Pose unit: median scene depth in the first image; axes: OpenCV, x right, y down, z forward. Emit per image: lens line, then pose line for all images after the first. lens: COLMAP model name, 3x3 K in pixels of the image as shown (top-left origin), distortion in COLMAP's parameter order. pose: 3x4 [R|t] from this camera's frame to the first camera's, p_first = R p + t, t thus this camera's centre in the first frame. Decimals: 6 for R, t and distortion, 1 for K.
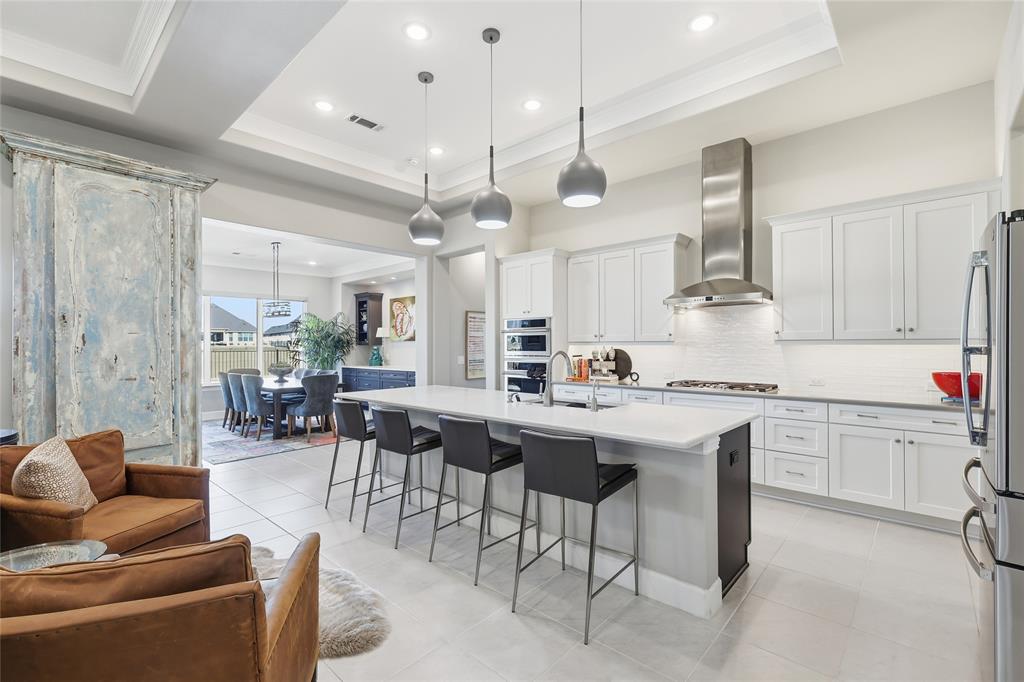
lens RADIAL K [[450.2, 0, 520.2], [0, 450.2, 342.6], [0, 0, 1]] dist [0.002288, 0.000330]
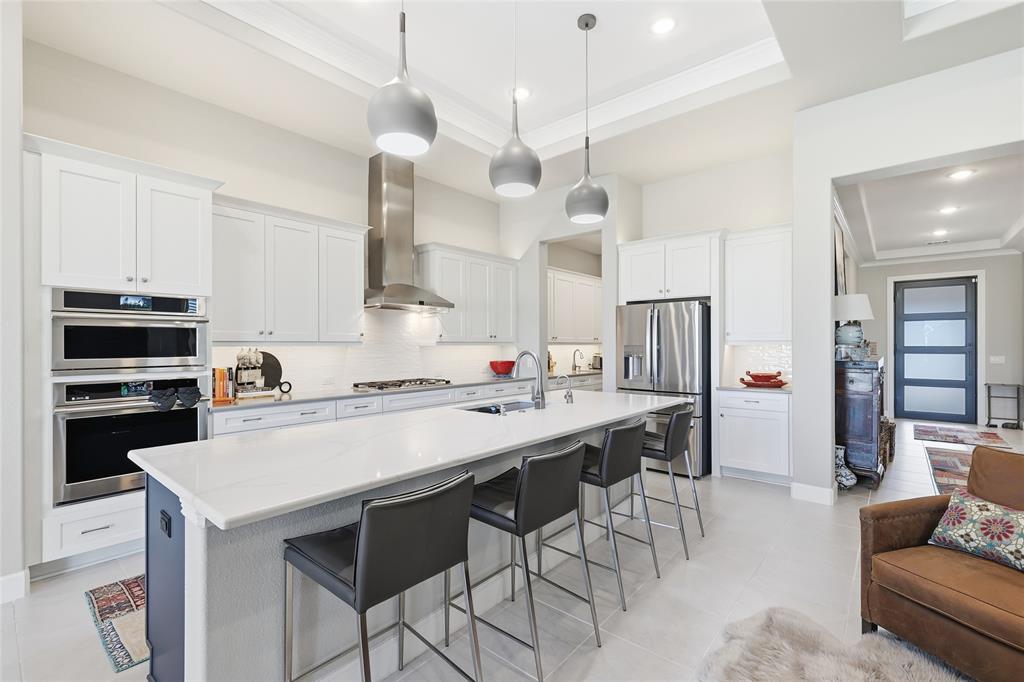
lens RADIAL K [[450.2, 0, 514.7], [0, 450.2, 341.9], [0, 0, 1]] dist [0.002288, 0.000330]
pose [[-0.016223, 0.013067, 0.999783, -0.890701], [-0.001797, 0.999913, -0.013098, 0.012591], [-0.999867, -0.002009, -0.016198, 1.063661]]
